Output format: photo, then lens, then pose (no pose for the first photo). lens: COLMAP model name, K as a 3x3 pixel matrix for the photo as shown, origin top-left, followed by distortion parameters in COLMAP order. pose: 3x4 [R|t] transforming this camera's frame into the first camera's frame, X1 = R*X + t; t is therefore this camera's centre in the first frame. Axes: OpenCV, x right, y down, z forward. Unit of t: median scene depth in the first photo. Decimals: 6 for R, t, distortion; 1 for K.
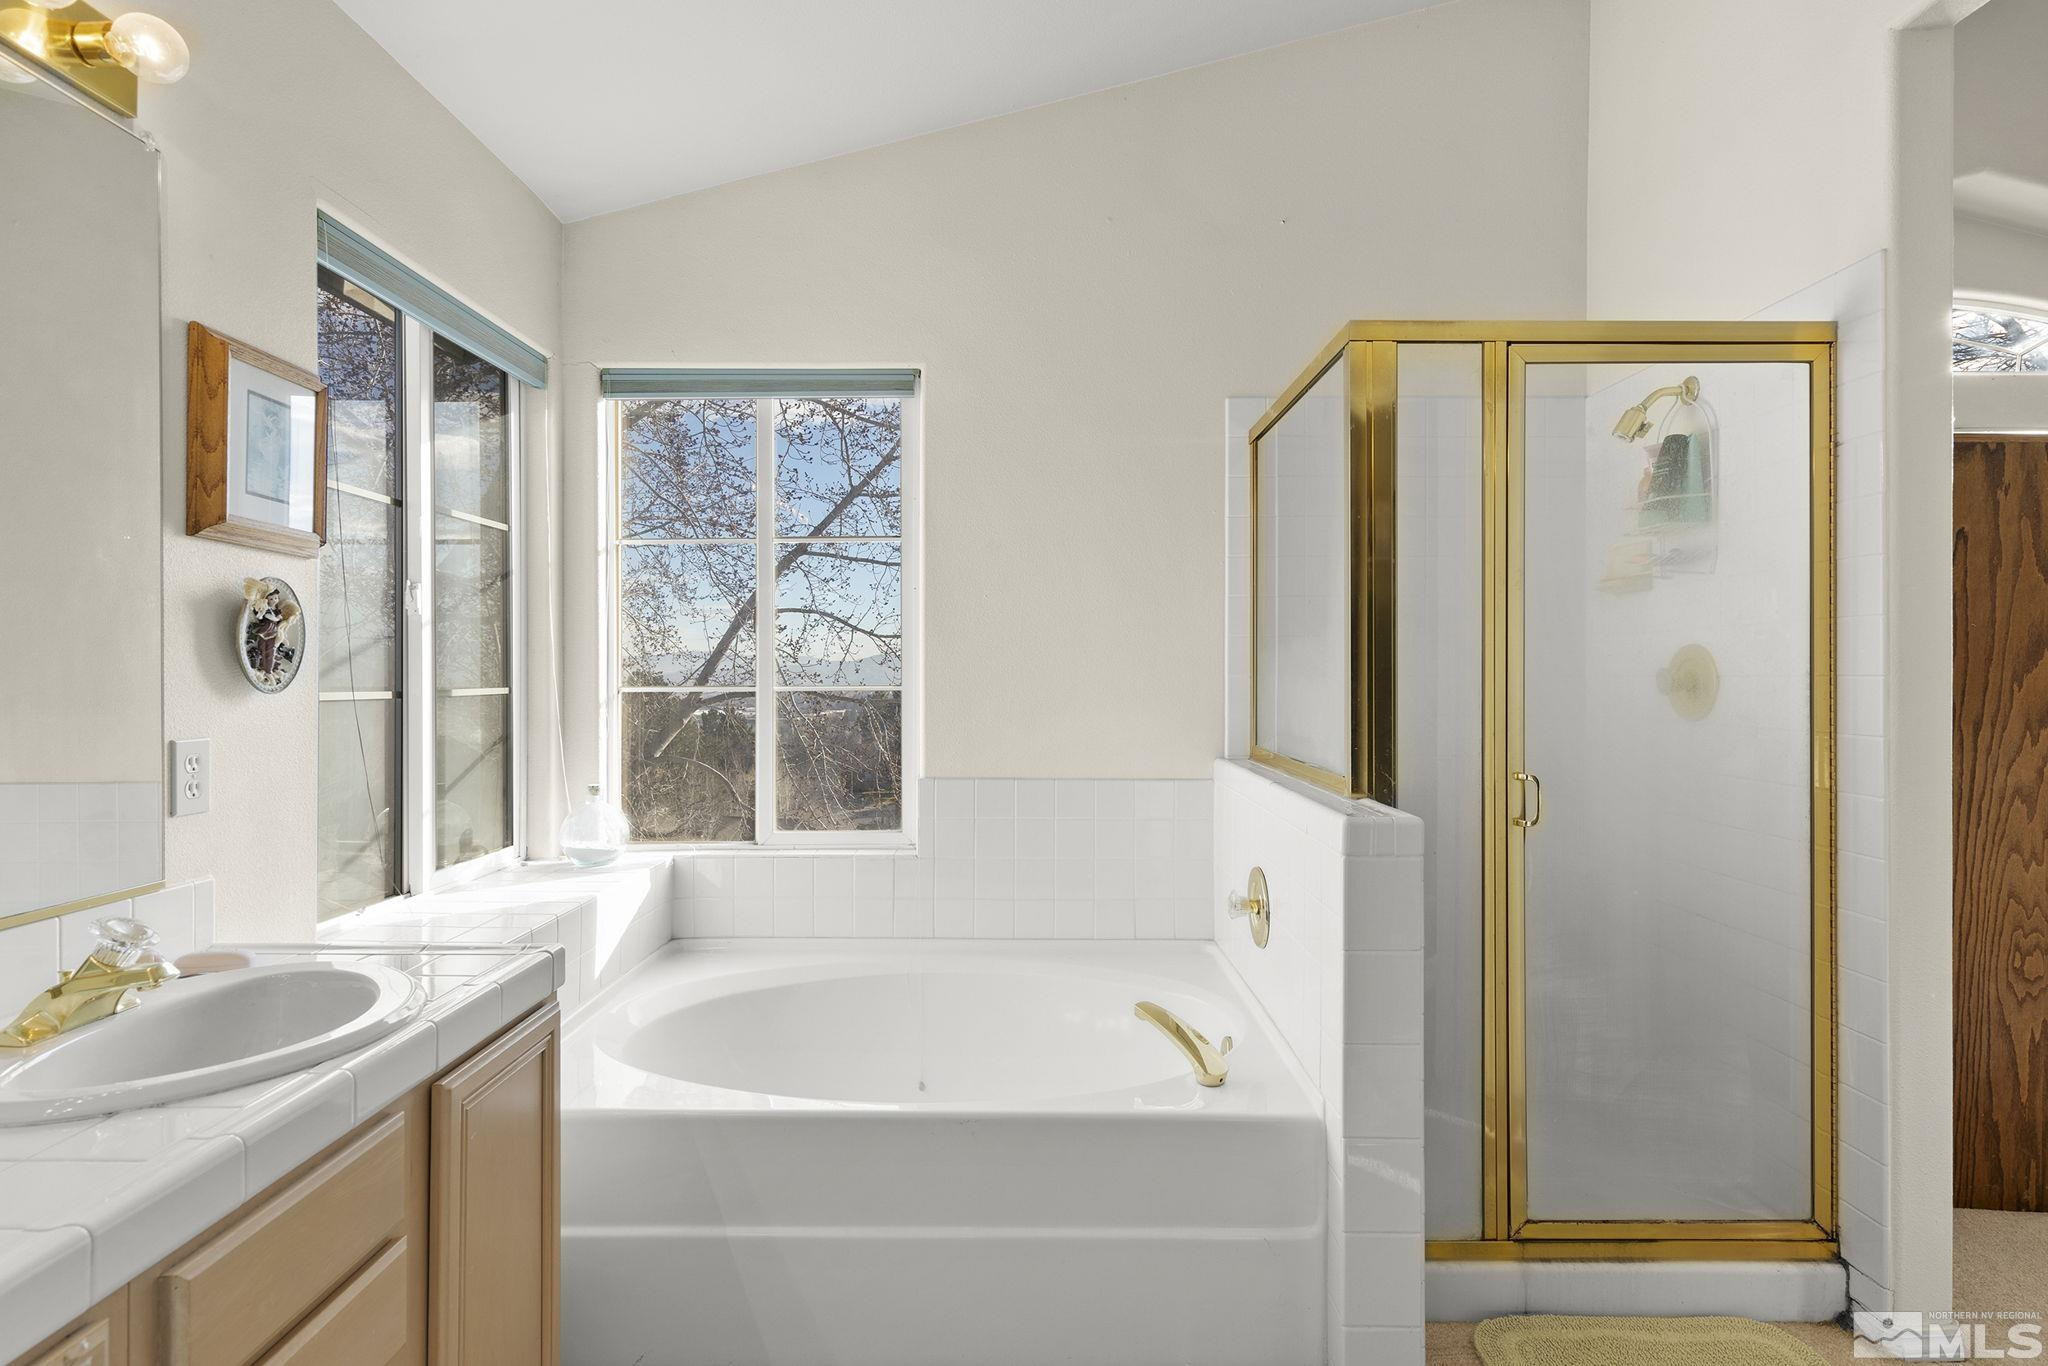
lens RADIAL K [[1028.6, 0, 1025.2], [0, 1028.6, 677.0], [0, 0, 1]] dist [0.002672, 0.001811]
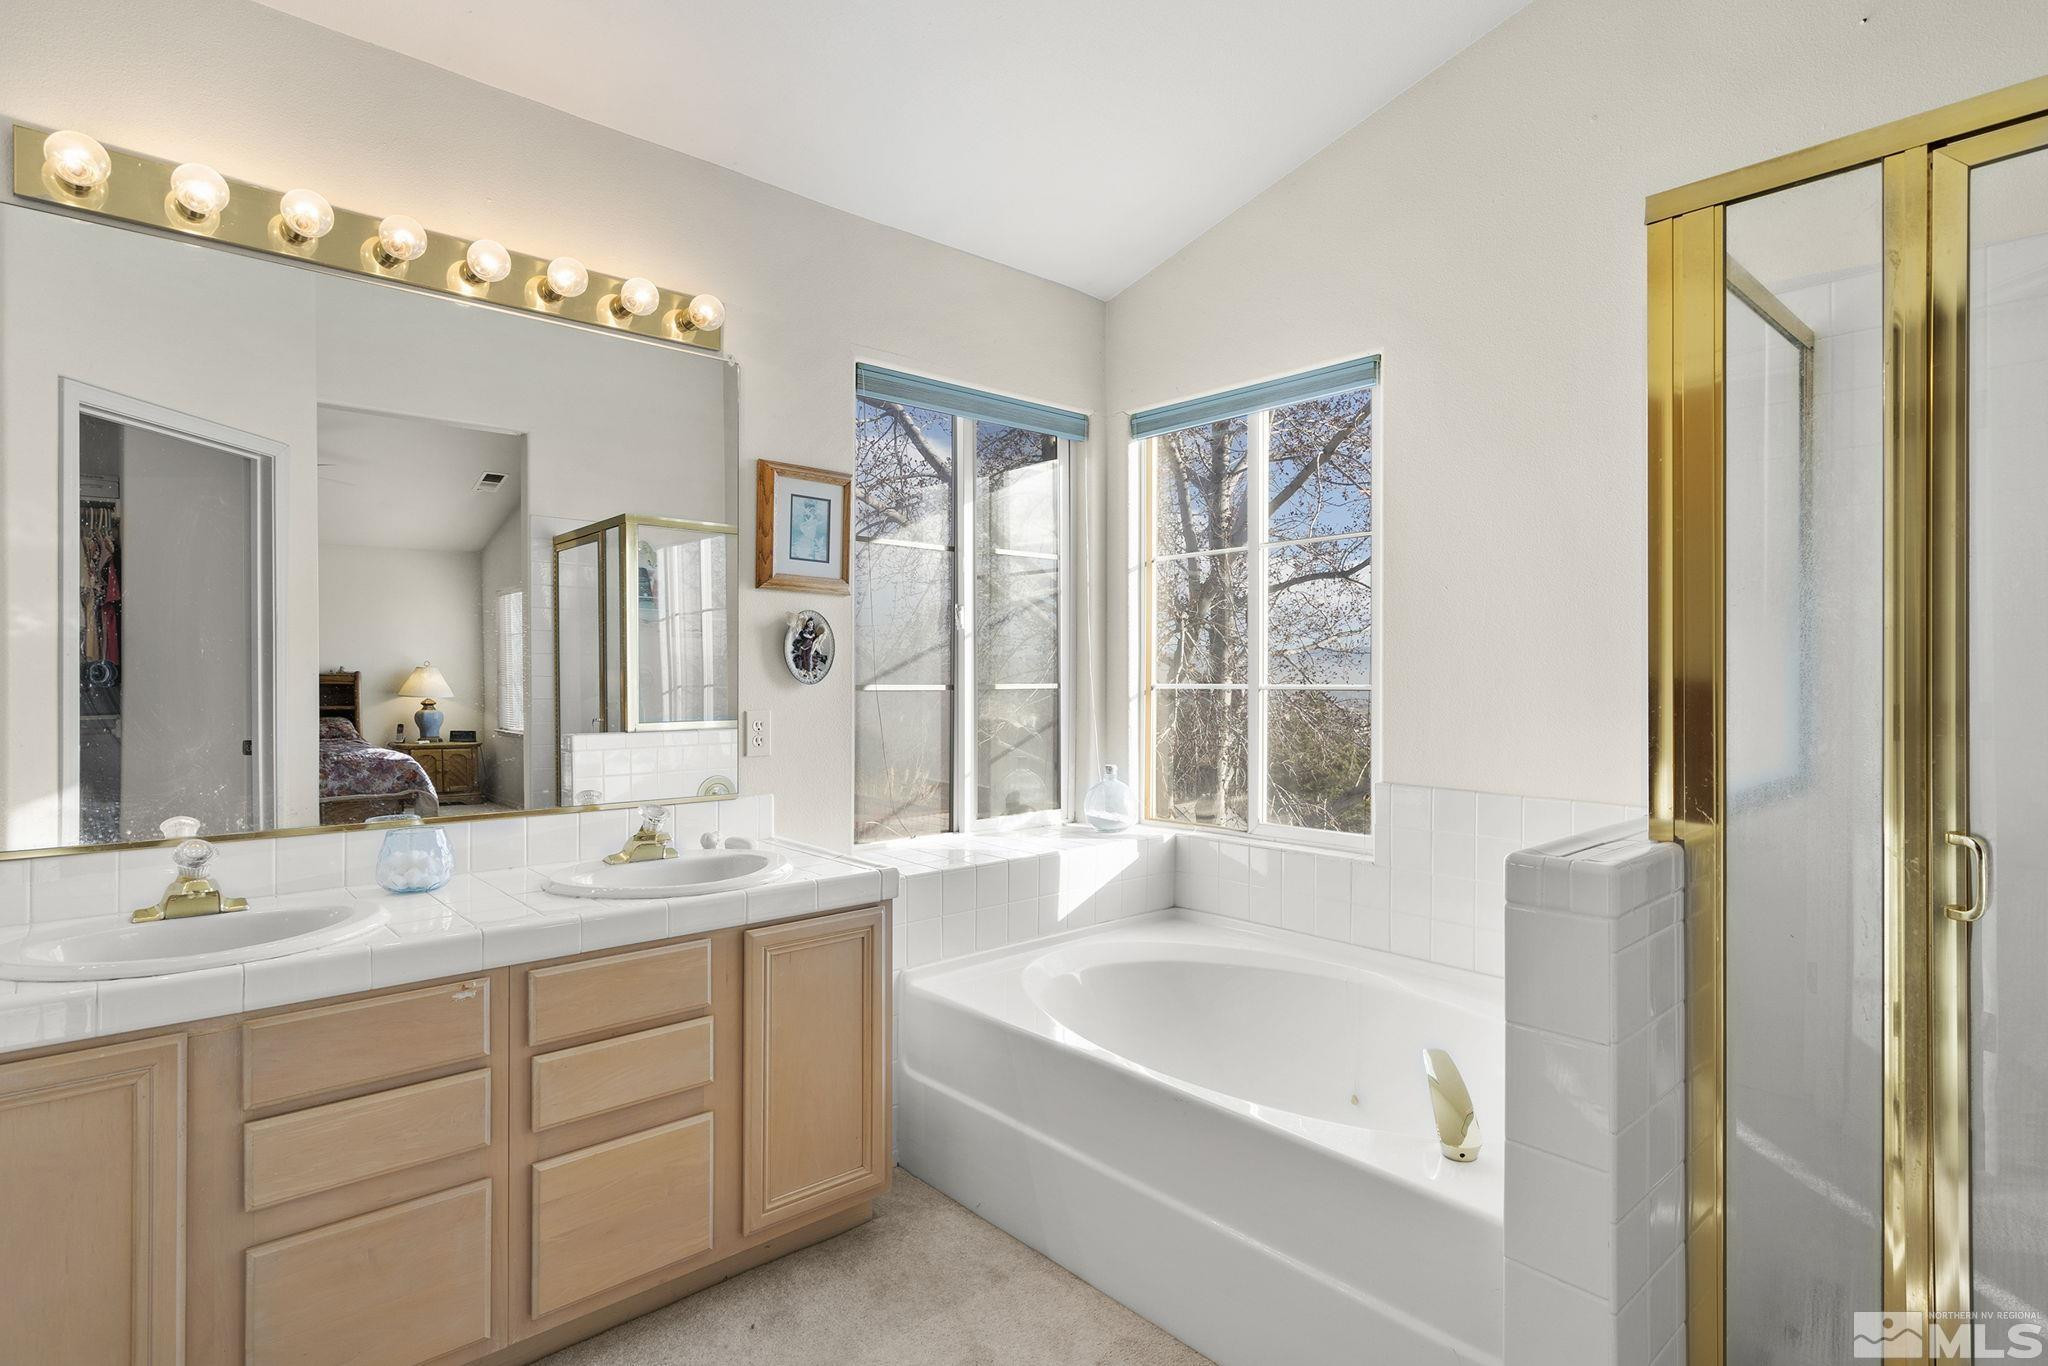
lens RADIAL K [[1028.6, 0, 1015.4], [0, 1028.6, 675.2], [0, 0, 1]] dist [0.002672, 0.001811]
pose [[0.667651, 0.002842, -0.744469, 0.609610], [-0.003912, 0.999992, 0.000309, 0.000493], [0.744464, 0.002706, 0.667657, 0.176685]]
